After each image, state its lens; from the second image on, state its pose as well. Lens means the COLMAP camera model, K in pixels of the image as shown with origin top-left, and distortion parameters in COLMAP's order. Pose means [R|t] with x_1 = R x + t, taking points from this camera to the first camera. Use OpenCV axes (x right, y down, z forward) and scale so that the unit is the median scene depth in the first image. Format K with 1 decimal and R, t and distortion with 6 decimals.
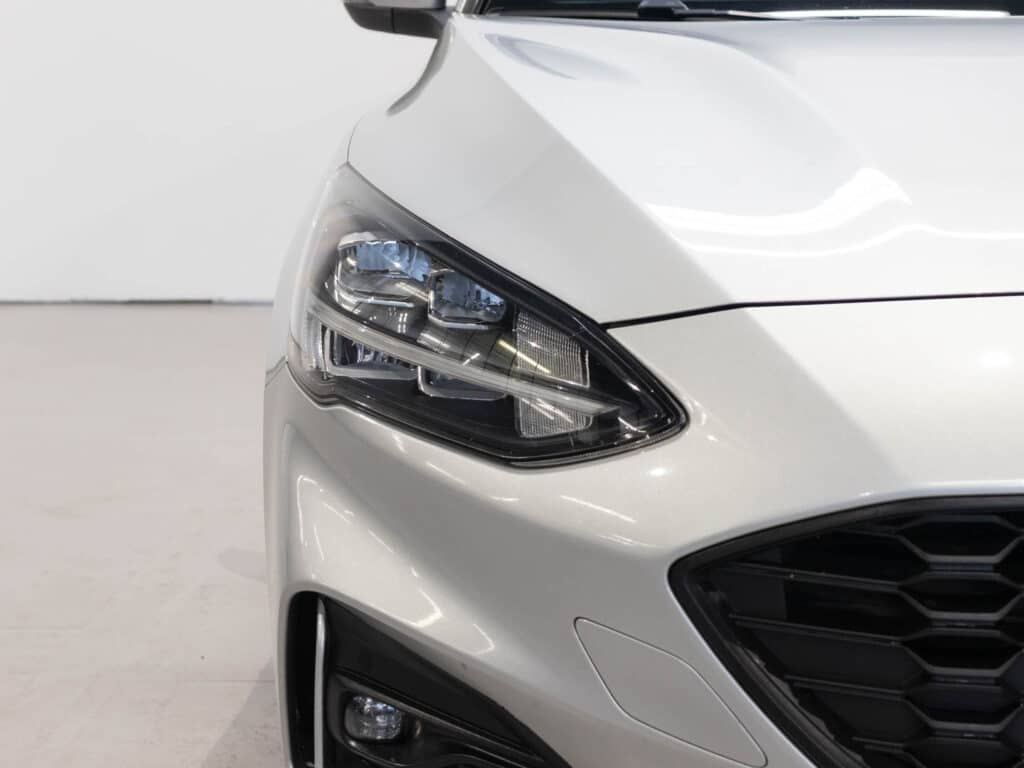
lens RADIAL K [[1533.8, 0, 512.0], [0, 1533.8, 384.0], [0, 0, 1]] dist [-0.018018, -0.118473]
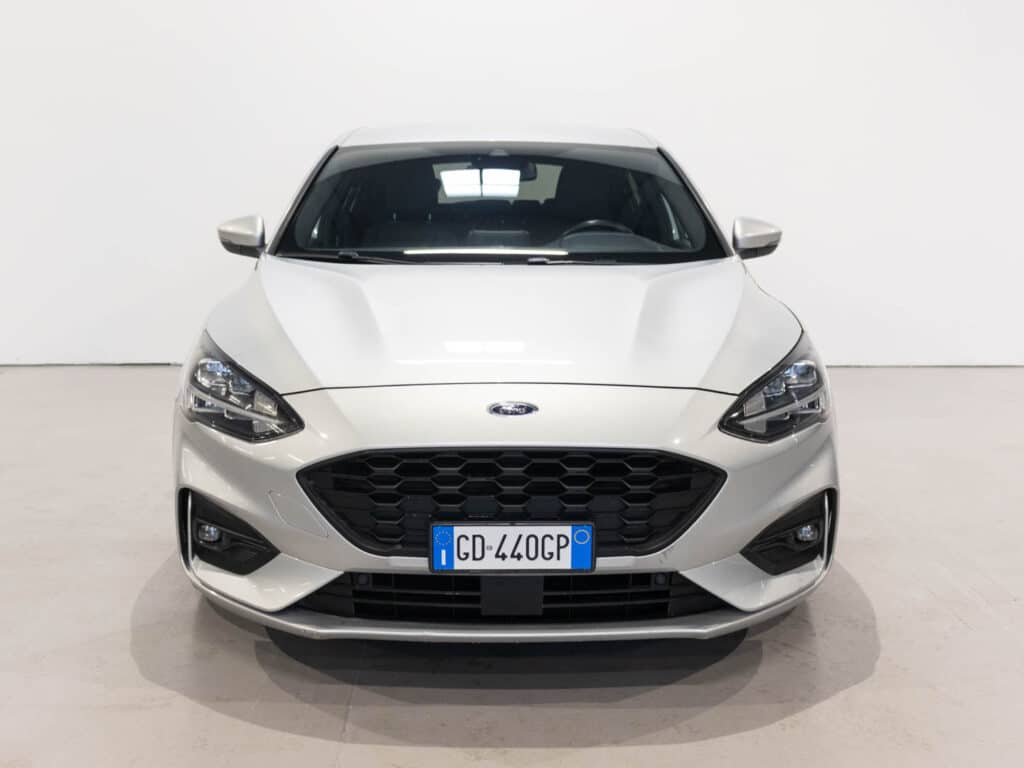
lens RADIAL K [[1087.4, 0, 512.0], [0, 1087.4, 384.0], [0, 0, 1]] dist [-0.067194, 0.012428]
pose [[0.995034, -0.004526, 0.099432, 0.269000], [0.006256, 0.999834, -0.017092, -0.018521], [-0.099338, 0.017629, 0.994898, -1.041282]]
